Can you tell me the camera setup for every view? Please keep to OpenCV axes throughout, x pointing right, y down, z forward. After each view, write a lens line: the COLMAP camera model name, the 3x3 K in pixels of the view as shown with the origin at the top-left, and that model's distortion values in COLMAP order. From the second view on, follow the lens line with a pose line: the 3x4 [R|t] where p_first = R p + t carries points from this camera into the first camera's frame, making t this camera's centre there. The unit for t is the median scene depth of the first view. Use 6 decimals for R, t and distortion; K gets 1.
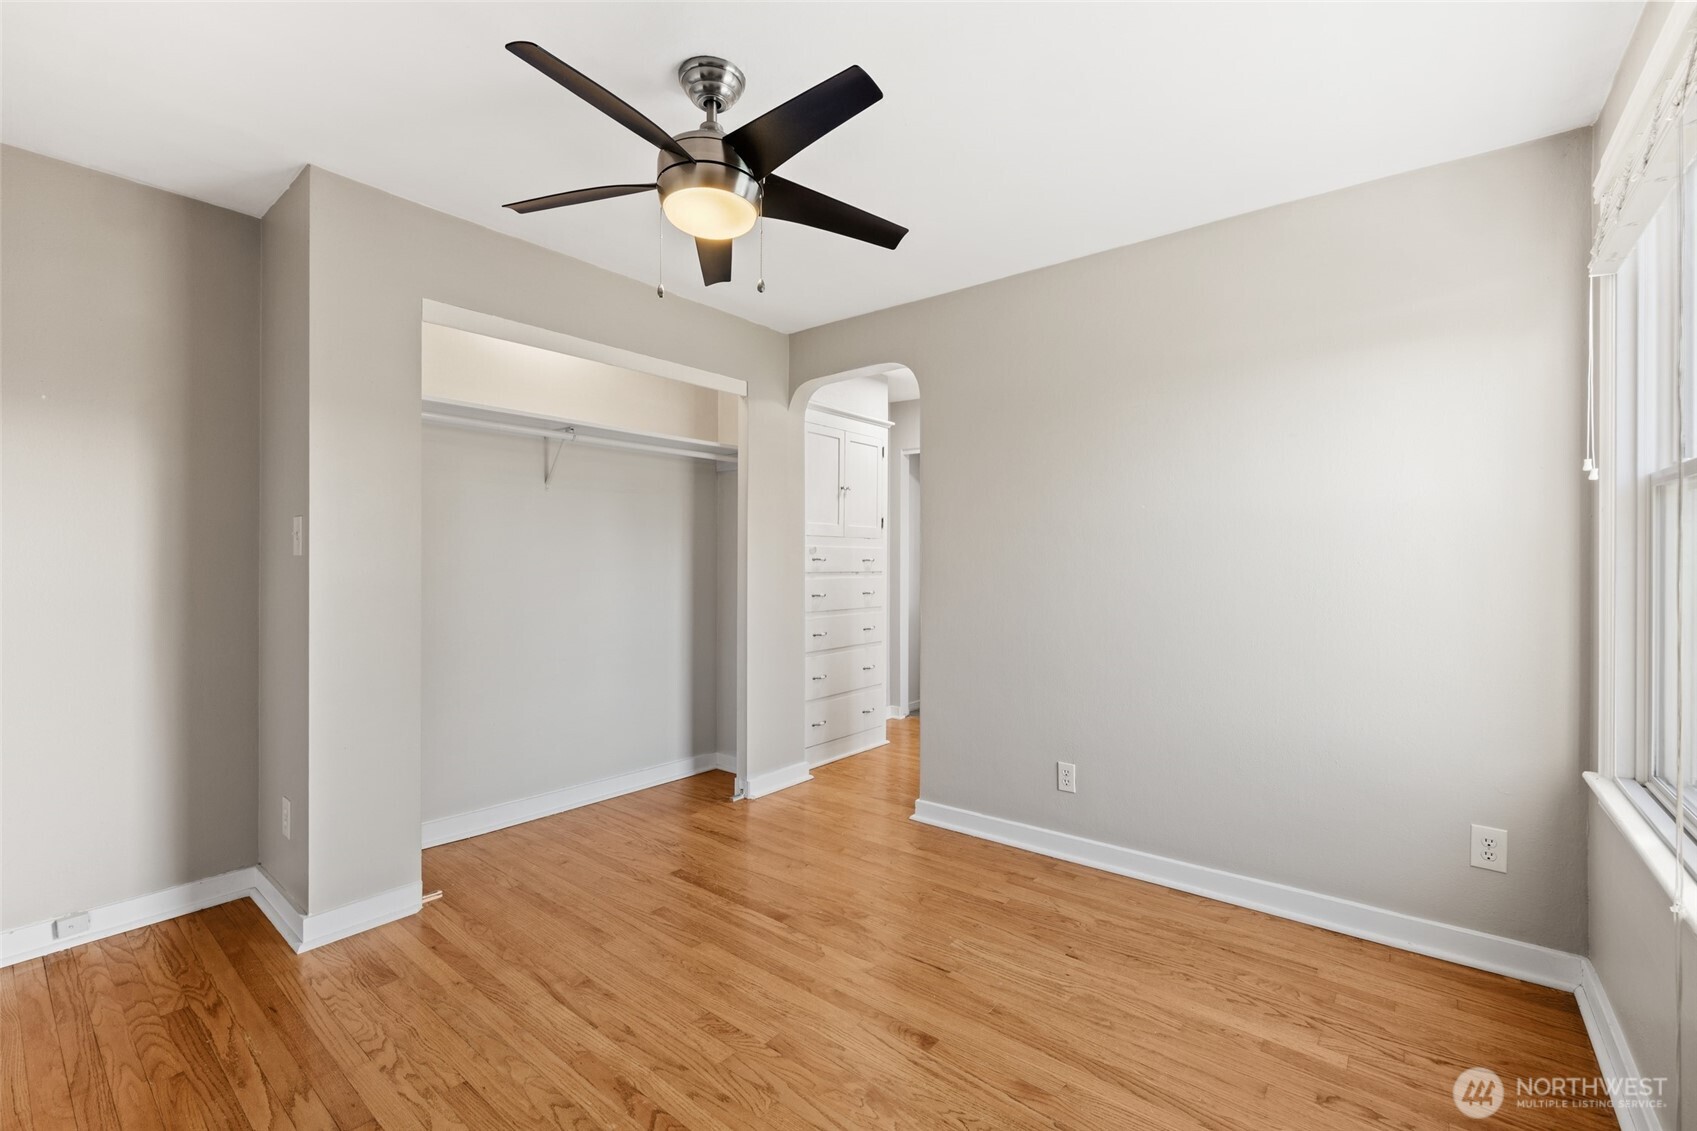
lens RADIAL K [[716.4, 0, 849.4], [0, 716.4, 560.9], [0, 0, 1]] dist [0.003156, -0.000215]
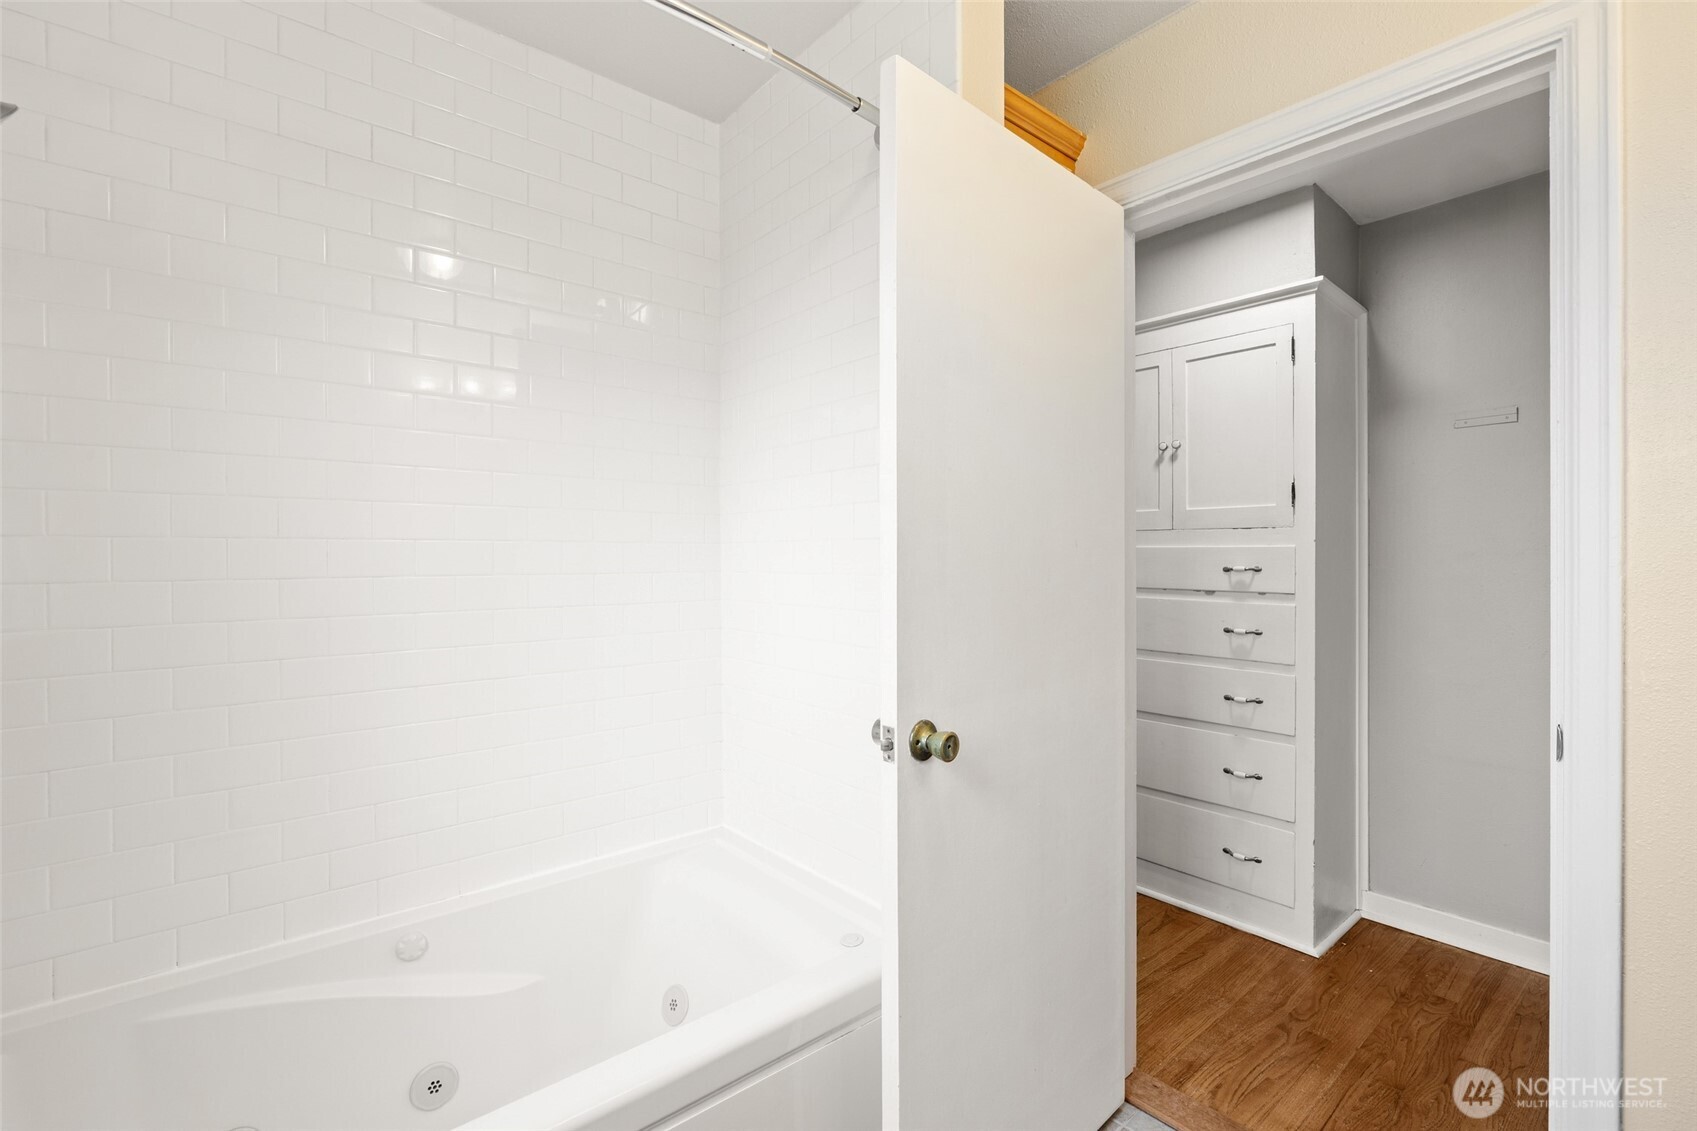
lens RADIAL K [[764.9, 0, 848.0], [0, 764.9, 560.1], [0, 0, 1]] dist [0.003026, -0.000026]
pose [[-0.180471, -0.000353, -0.983580, 0.637674], [-0.004964, 0.999988, 0.000552, -0.007019], [0.983568, 0.004982, -0.180471, 0.824027]]
